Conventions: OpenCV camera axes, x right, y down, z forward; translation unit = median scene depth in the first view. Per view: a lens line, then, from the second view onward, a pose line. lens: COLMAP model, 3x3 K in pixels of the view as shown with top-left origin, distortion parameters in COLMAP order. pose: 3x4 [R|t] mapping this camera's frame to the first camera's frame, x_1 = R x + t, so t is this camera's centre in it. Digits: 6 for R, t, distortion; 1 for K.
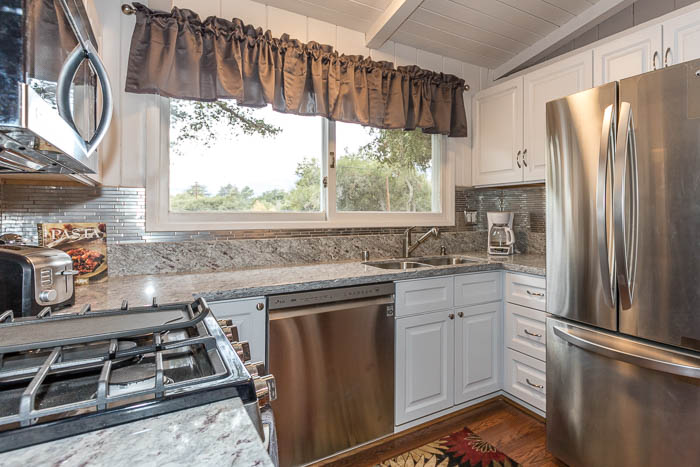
lens RADIAL K [[399.5, 0, 436.4], [0, 399.5, 212.9], [0, 0, 1]] dist [0.003599, -0.000284]
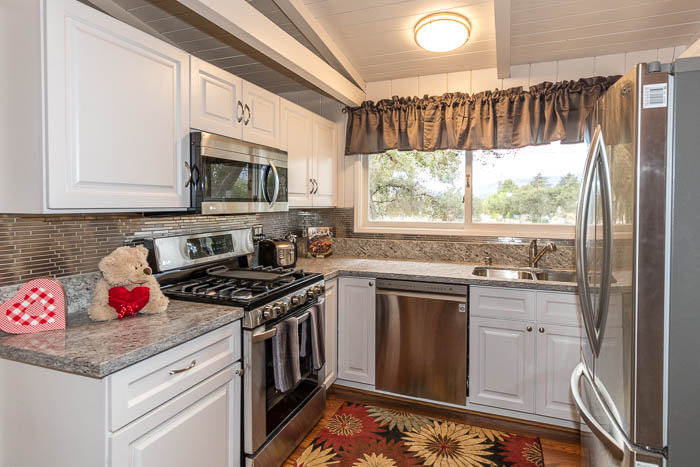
lens RADIAL K [[379.0, 0, 352.9], [0, 379.0, 211.8], [0, 0, 1]] dist [0.001873, 0.000190]
pose [[0.552093, 0.016973, -0.833610, 0.583912], [0.002466, 0.999755, 0.021989, -0.070178], [0.833779, -0.014195, 0.551916, 0.057659]]
